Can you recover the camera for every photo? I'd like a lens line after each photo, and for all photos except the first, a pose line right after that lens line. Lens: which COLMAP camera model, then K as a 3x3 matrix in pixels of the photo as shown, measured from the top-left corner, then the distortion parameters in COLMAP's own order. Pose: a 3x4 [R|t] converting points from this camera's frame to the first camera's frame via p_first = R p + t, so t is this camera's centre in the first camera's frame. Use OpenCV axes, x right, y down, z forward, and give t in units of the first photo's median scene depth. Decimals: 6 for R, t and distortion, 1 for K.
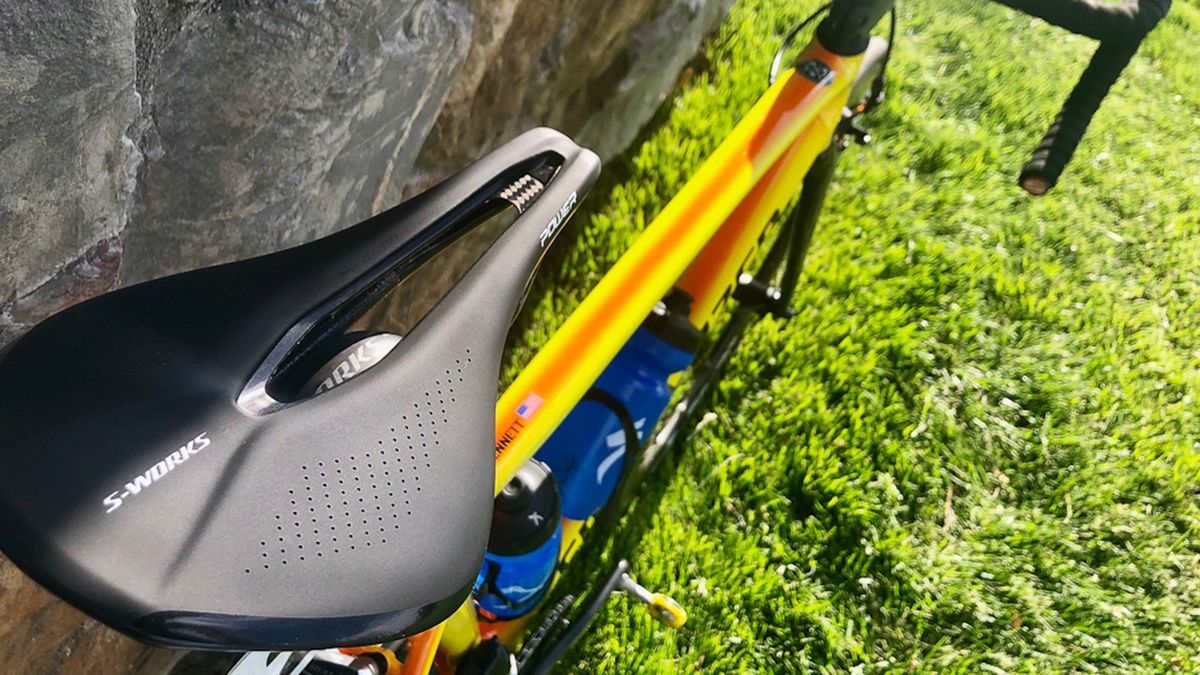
lens RADIAL K [[1016.4, 0, 600.0], [0, 1016.4, 337.5], [0, 0, 1]] dist [-0.003088, -0.001328]
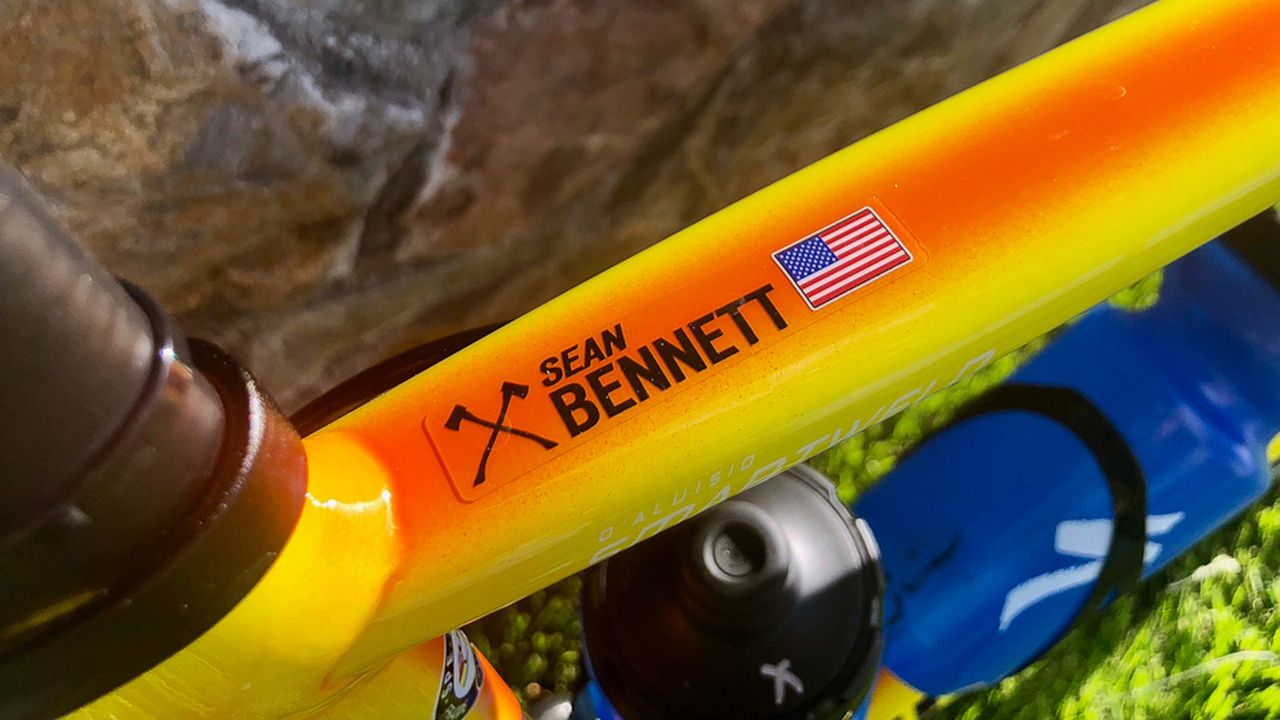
lens RADIAL K [[1084.2, 0, 640.0], [0, 1084.2, 360.0], [0, 0, 1]] dist [-0.003088, -0.001328]
pose [[0.891969, 0.307516, -0.331398, -0.015362], [-0.308856, 0.949791, 0.050050, 0.057614], [0.330150, 0.057711, 0.942163, 0.475362]]
